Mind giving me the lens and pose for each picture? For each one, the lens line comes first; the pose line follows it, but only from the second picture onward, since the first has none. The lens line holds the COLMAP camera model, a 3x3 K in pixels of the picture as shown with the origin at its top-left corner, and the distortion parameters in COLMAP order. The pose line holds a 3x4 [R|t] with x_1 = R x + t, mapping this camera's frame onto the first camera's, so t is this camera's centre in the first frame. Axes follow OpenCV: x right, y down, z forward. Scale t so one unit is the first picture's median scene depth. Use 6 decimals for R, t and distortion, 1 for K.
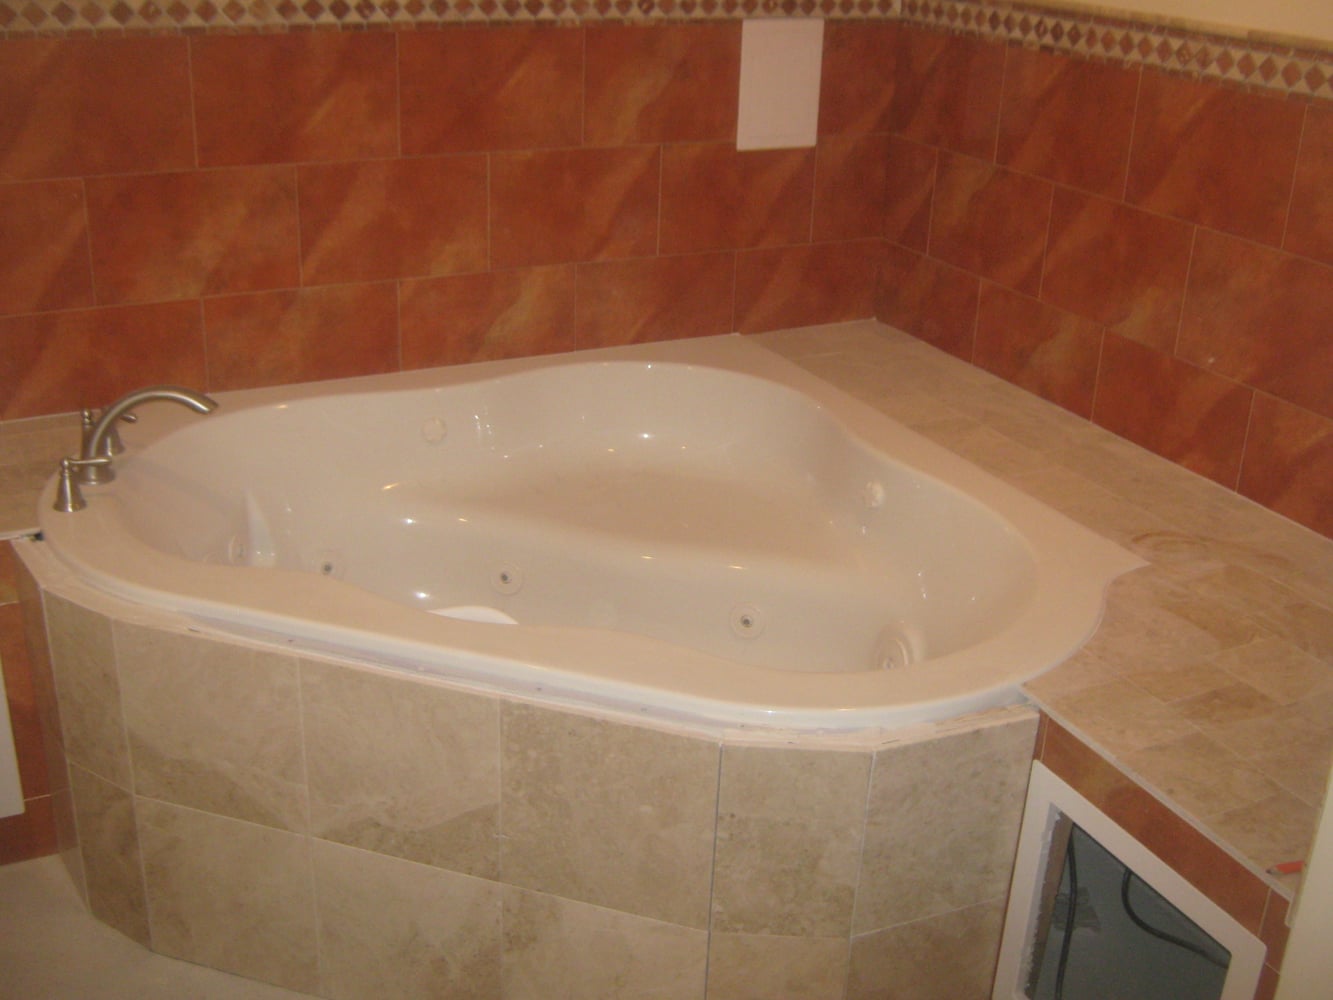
lens RADIAL K [[1500.9, 0, 666.5], [0, 1500.9, 500.0], [0, 0, 1]] dist [-0.080991, 0.000267]
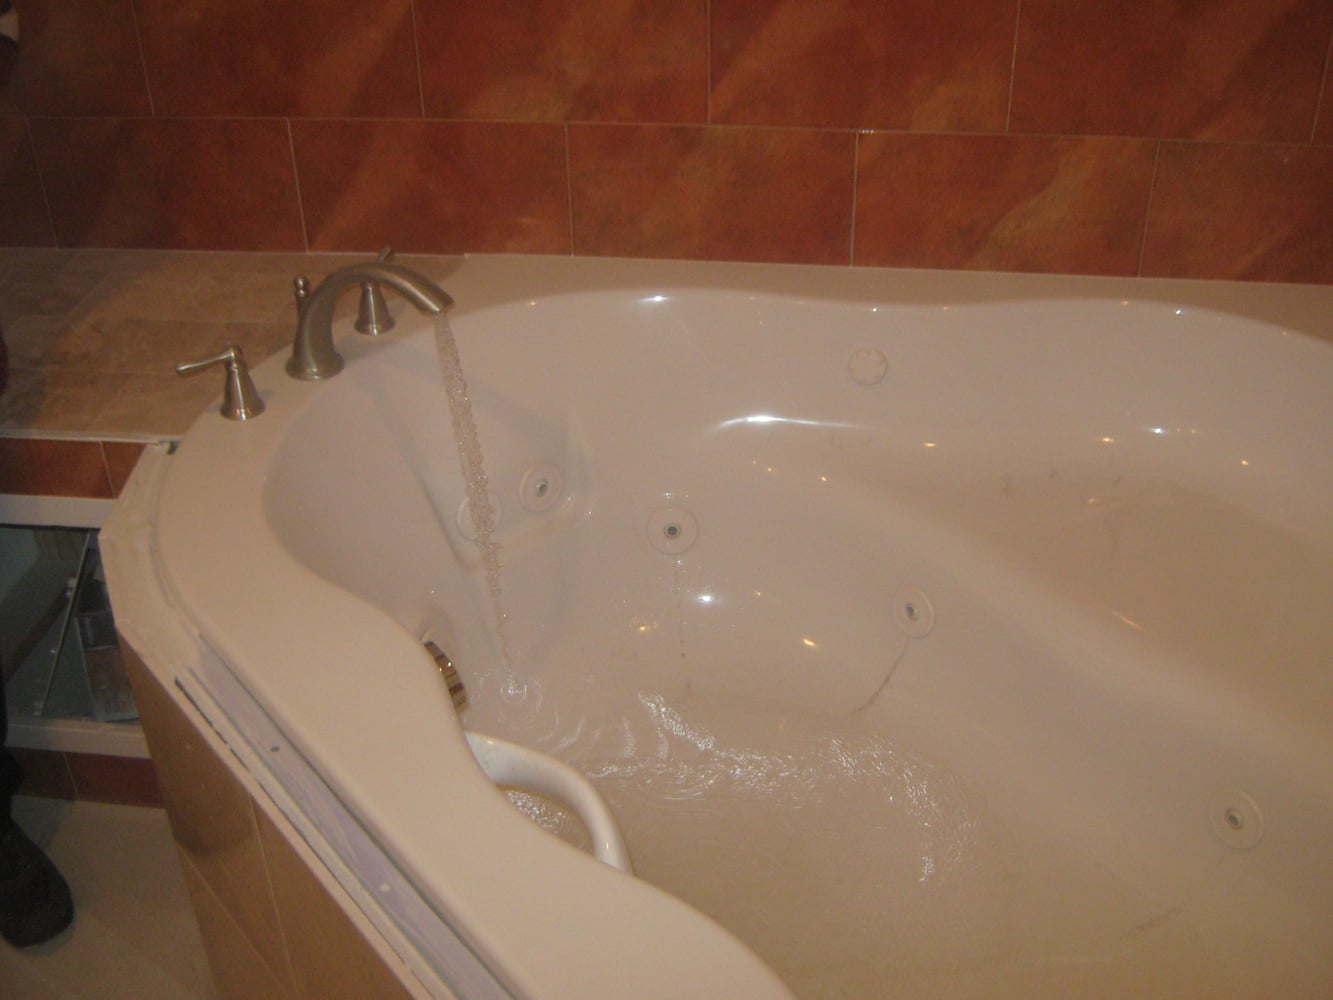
lens RADIAL K [[1532.0, 0, 666.5], [0, 1532.0, 500.0], [0, 0, 1]] dist [-0.088328, 0.019070]
pose [[0.832255, 0.256324, -0.491579, 0.121793], [-0.173696, 0.962612, 0.207863, -0.117420], [0.526480, -0.087610, 0.845662, 0.384408]]
